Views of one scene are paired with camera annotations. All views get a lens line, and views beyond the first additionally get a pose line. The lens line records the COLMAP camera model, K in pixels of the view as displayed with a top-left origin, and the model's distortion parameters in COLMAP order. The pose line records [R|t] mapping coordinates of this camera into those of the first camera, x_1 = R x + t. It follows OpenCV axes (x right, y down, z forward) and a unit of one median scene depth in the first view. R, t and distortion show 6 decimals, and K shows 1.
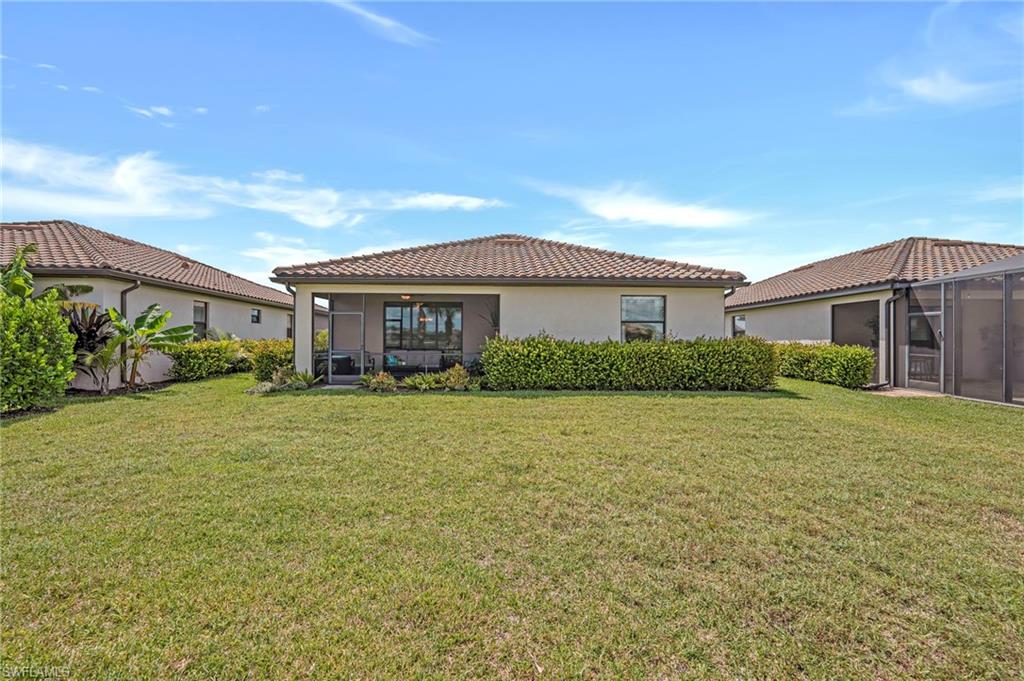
lens RADIAL K [[424.8, 0, 515.3], [0, 424.8, 341.2], [0, 0, 1]] dist [-0.002845, -0.000294]
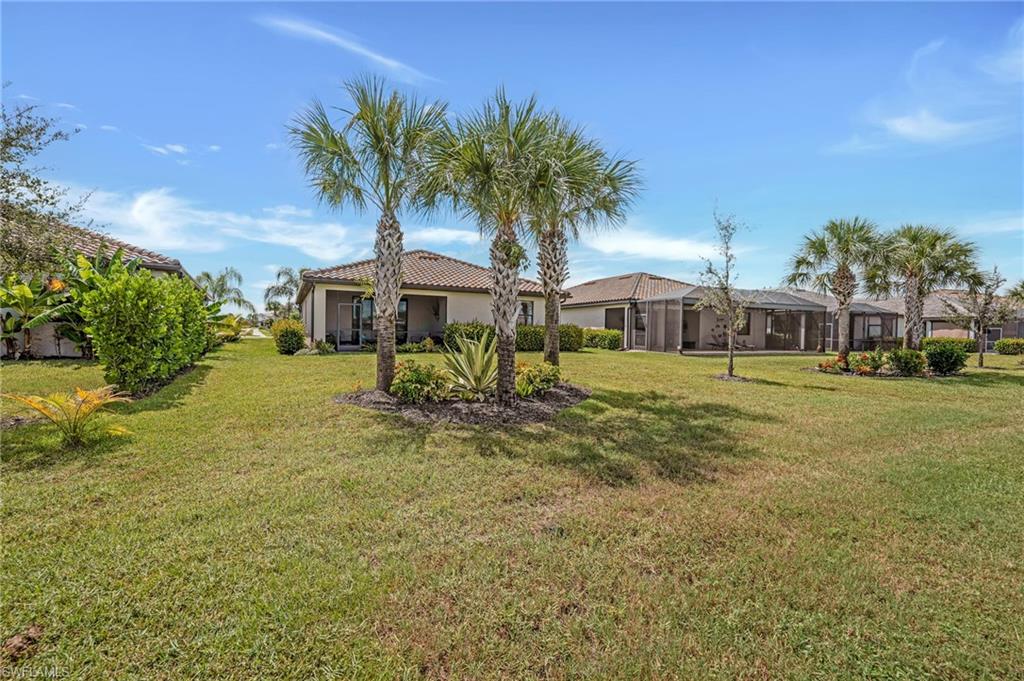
lens RADIAL K [[420.6, 0, 518.2], [0, 420.6, 336.9], [0, 0, 1]] dist [-0.002290, -0.000439]
pose [[0.901973, 0.005324, 0.431761, -0.489569], [-0.010812, 0.999889, 0.010256, 0.030252], [-0.431658, -0.013919, 0.901930, -0.622044]]
